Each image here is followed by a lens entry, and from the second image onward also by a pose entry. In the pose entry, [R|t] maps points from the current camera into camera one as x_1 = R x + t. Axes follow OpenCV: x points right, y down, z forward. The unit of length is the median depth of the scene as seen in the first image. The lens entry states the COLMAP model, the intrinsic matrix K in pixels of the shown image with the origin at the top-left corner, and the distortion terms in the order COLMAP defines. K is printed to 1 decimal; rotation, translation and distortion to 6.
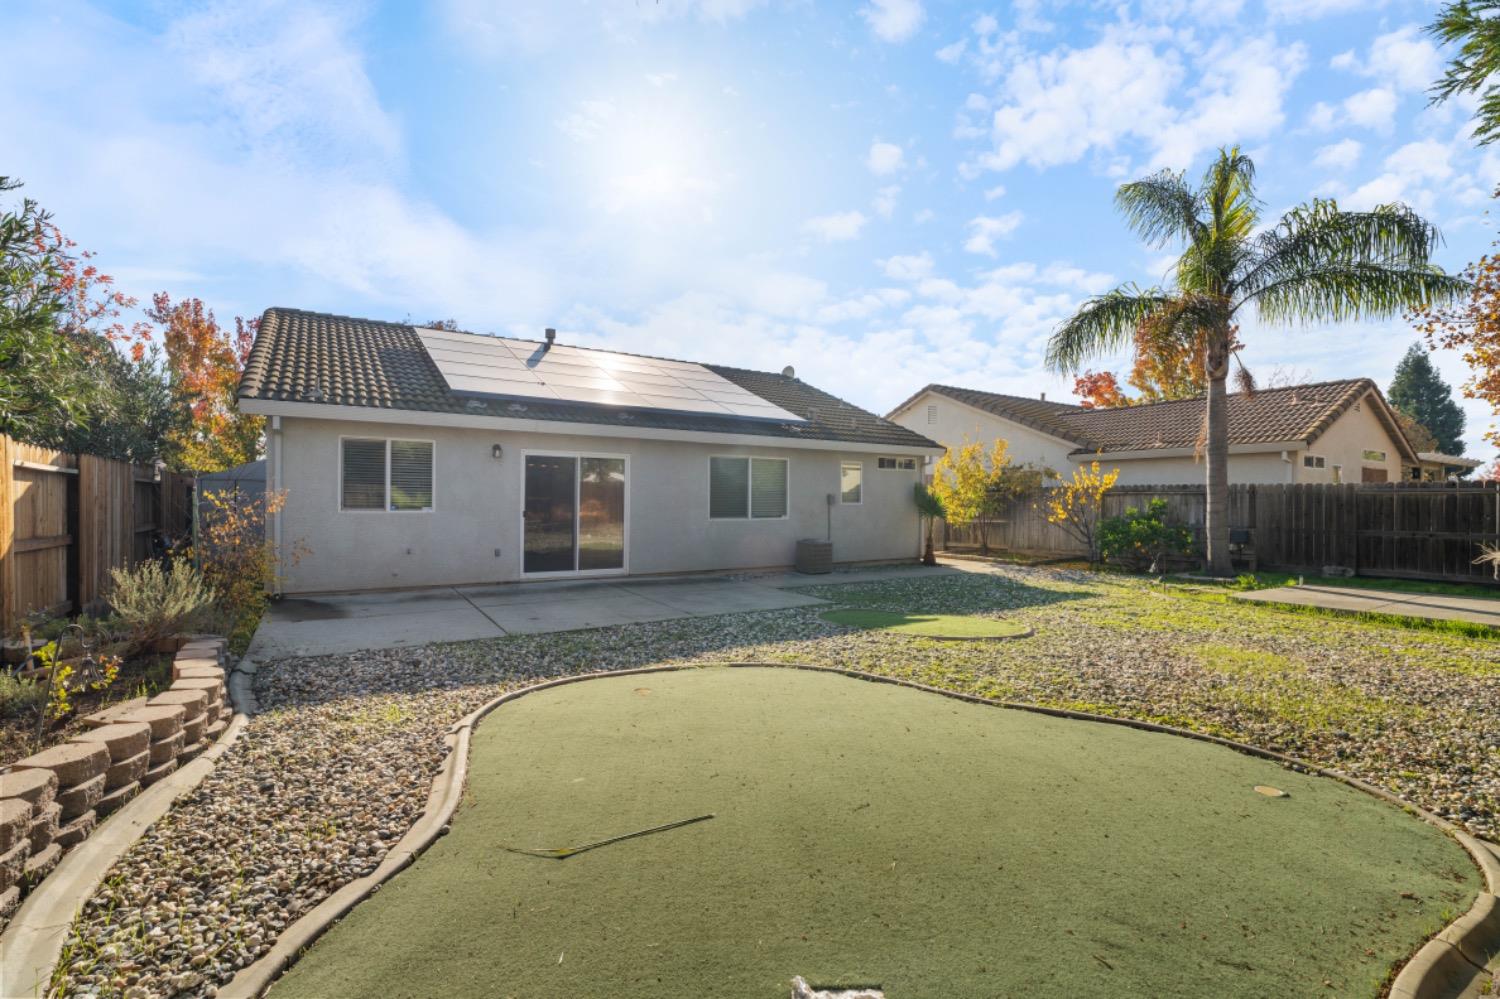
lens RADIAL K [[676.6, 0, 746.4], [0, 676.6, 497.6], [0, 0, 1]] dist [-0.008890, 0.003605]
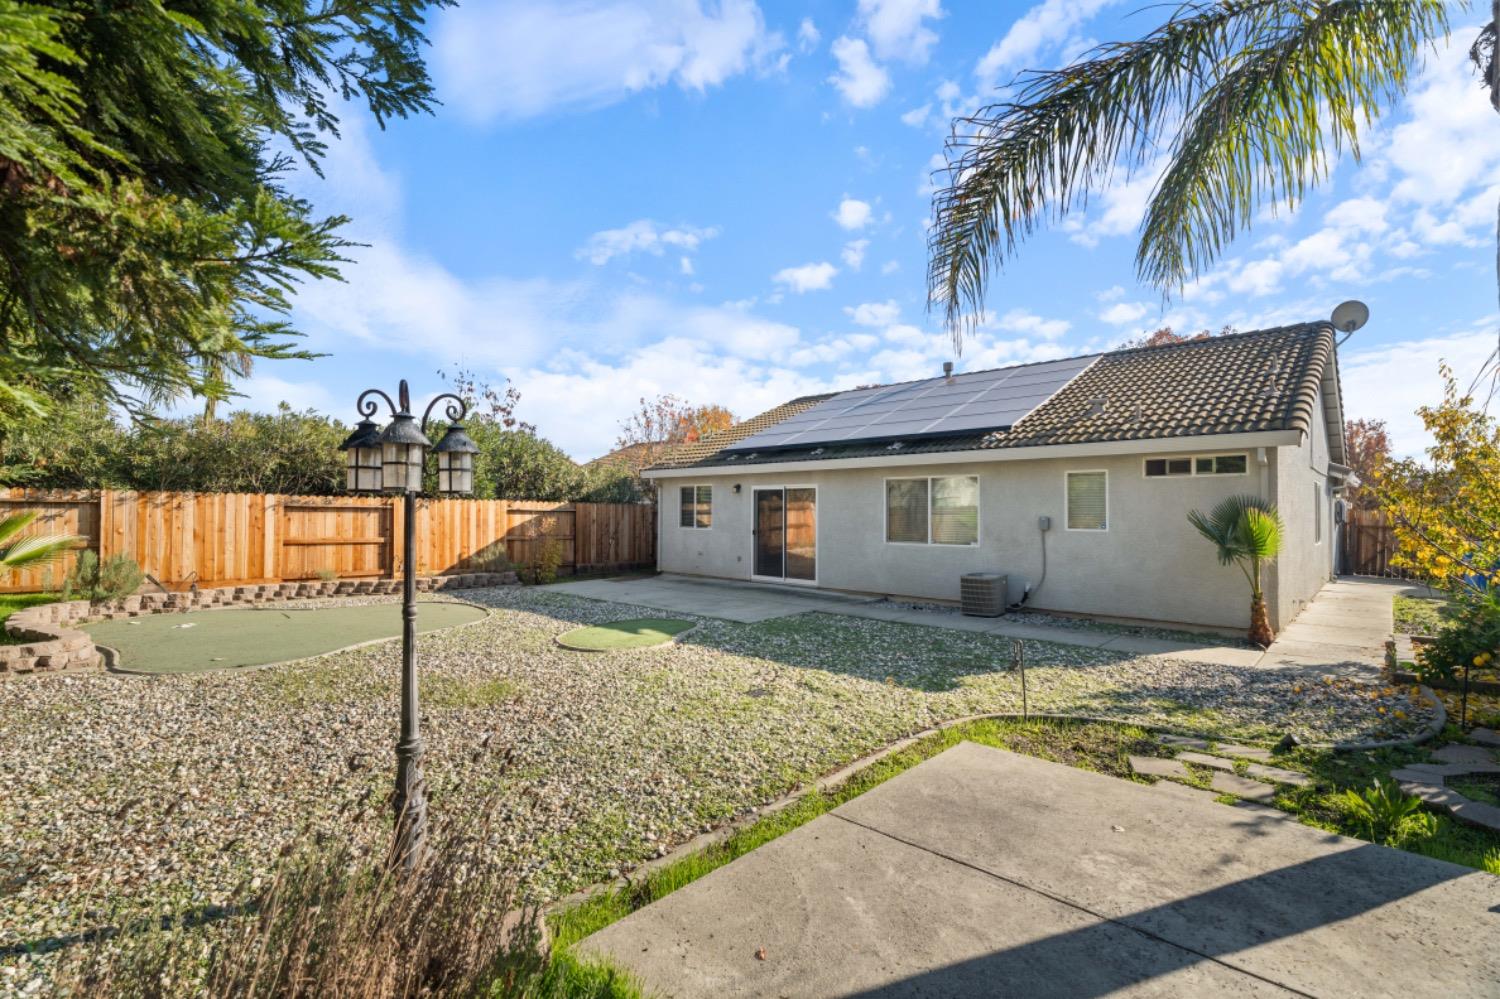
lens RADIAL K [[676.6, 0, 755.1], [0, 676.6, 503.9], [0, 0, 1]] dist [-0.008890, 0.003605]
pose [[0.233930, -0.021828, -0.972008, 0.847670], [-0.000035, 0.999748, -0.022459, -0.003034], [0.972253, 0.005287, 0.233870, 0.566619]]
